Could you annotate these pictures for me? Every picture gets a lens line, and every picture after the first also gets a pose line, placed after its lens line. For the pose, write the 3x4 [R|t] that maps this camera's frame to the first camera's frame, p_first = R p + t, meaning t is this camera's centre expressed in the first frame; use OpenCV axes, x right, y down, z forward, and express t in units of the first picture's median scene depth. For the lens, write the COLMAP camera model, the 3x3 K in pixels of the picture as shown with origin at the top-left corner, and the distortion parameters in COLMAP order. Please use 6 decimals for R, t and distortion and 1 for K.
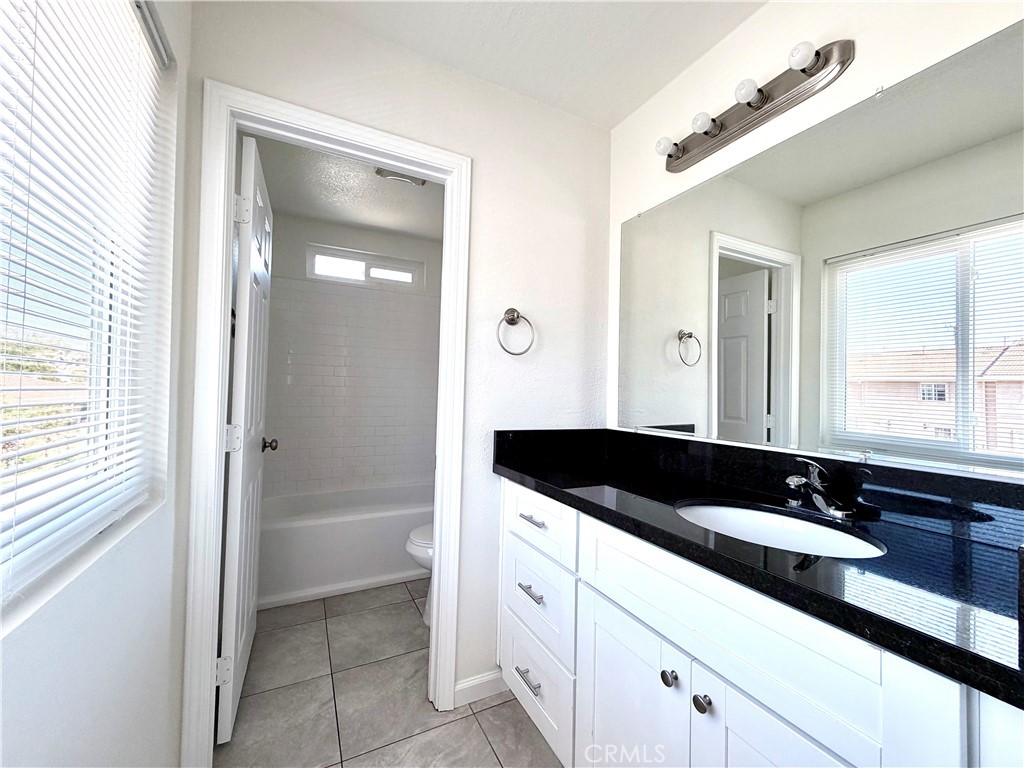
lens RADIAL K [[409.0, 0, 512.5], [0, 409.0, 383.8], [0, 0, 1]] dist [-0.000192, -0.001872]
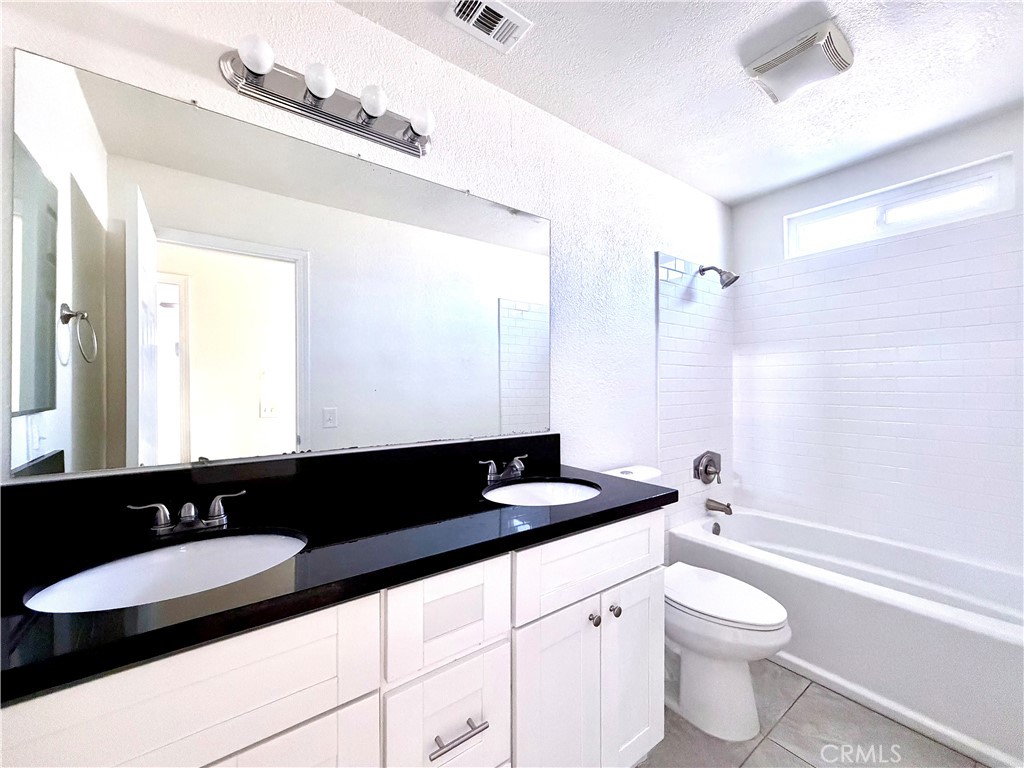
lens RADIAL K [[409.0, 0, 510.4], [0, 409.0, 380.8], [0, 0, 1]] dist [-0.000192, -0.001872]
pose [[-0.166695, -0.019348, 0.985819, -0.442069], [-0.024706, 0.999576, 0.015441, -0.052928], [-0.985699, -0.021782, -0.167102, 0.731744]]
